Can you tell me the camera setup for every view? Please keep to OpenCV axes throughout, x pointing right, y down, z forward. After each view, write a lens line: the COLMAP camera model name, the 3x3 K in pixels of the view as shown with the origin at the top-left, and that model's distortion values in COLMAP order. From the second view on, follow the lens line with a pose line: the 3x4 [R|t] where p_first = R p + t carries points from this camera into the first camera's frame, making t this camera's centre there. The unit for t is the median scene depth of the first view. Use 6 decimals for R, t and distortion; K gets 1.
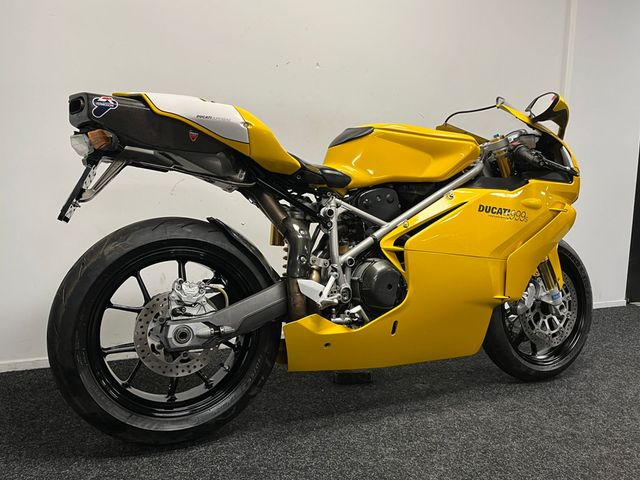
lens RADIAL K [[490.2, 0, 320.0], [0, 490.2, 240.0], [0, 0, 1]] dist [0.030778, -0.008542]
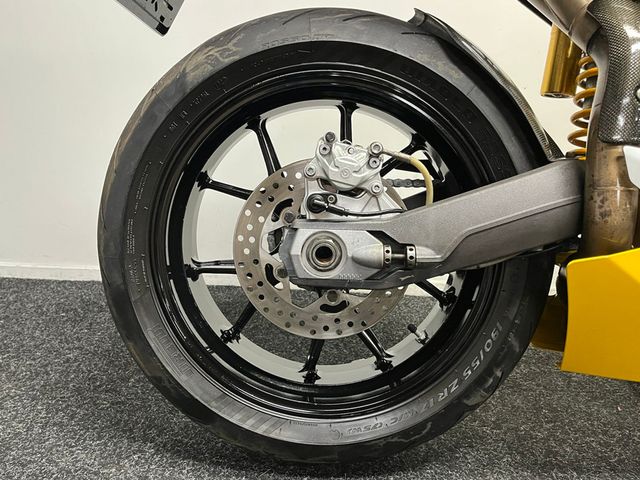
lens RADIAL K [[490.2, 0, 320.0], [0, 490.2, 240.0], [0, 0, 1]] dist [0.030778, -0.008542]
pose [[0.890224, 0.103735, -0.443554, -0.075129], [-0.053395, 0.990776, 0.124550, 0.113231], [0.452383, -0.087194, 0.887551, 0.541644]]
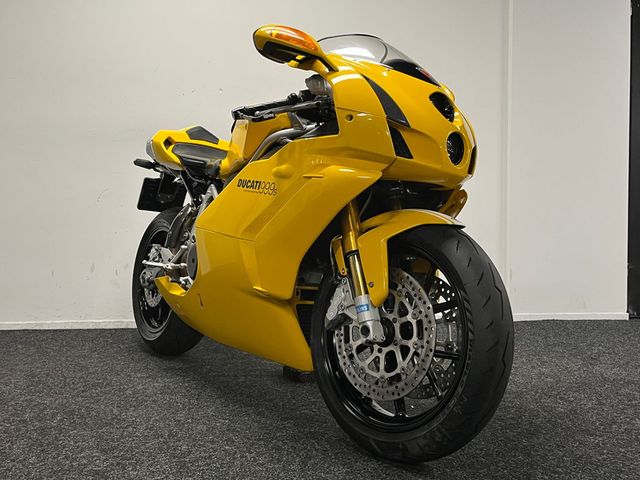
lens RADIAL K [[590.8, 0, 320.0], [0, 590.8, 240.0], [0, 0, 1]] dist [0.161264, 0.000044]
pose [[0.222927, 0.003462, -0.974829, 1.599452], [-0.071332, 0.997371, -0.012770, 0.048480], [0.972222, 0.072383, 0.222588, 1.019645]]
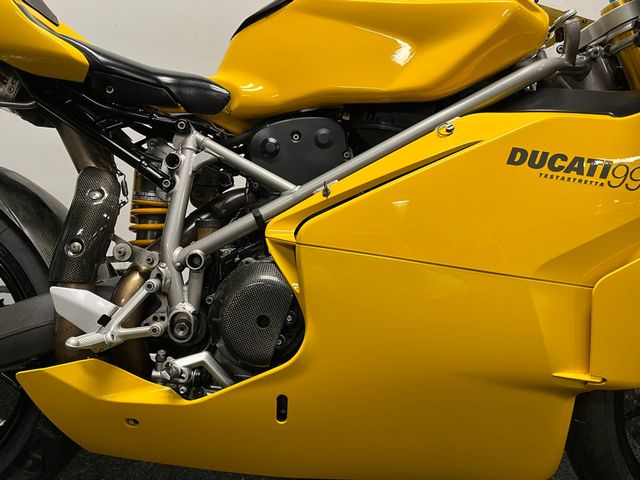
lens RADIAL K [[490.2, 0, 320.0], [0, 490.2, 240.0], [0, 0, 1]] dist [0.030778, -0.008542]
pose [[0.910589, 0.065869, -0.408031, 0.393097], [-0.057251, 0.997804, 0.033312, 0.000256], [0.409329, -0.006974, 0.912360, 0.628180]]
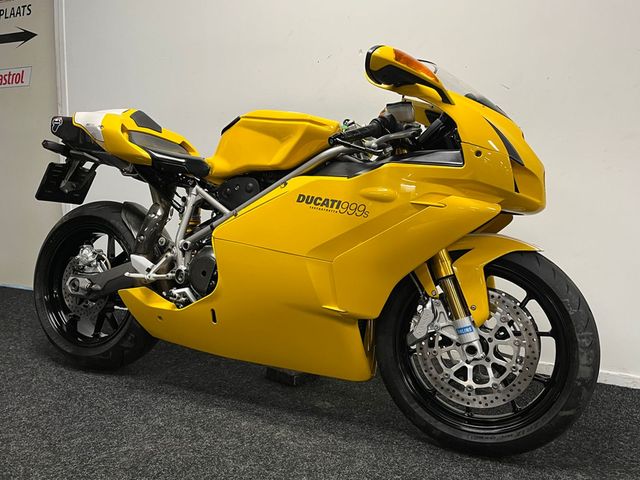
lens RADIAL K [[549.4, 0, 320.0], [0, 549.4, 240.0], [0, 0, 1]] dist [0.082208, -0.121572]
pose [[0.654667, 0.066857, -0.752955, 1.207749], [-0.078994, 0.996678, 0.019816, -0.015730], [0.751778, 0.046507, 0.657774, 0.446894]]
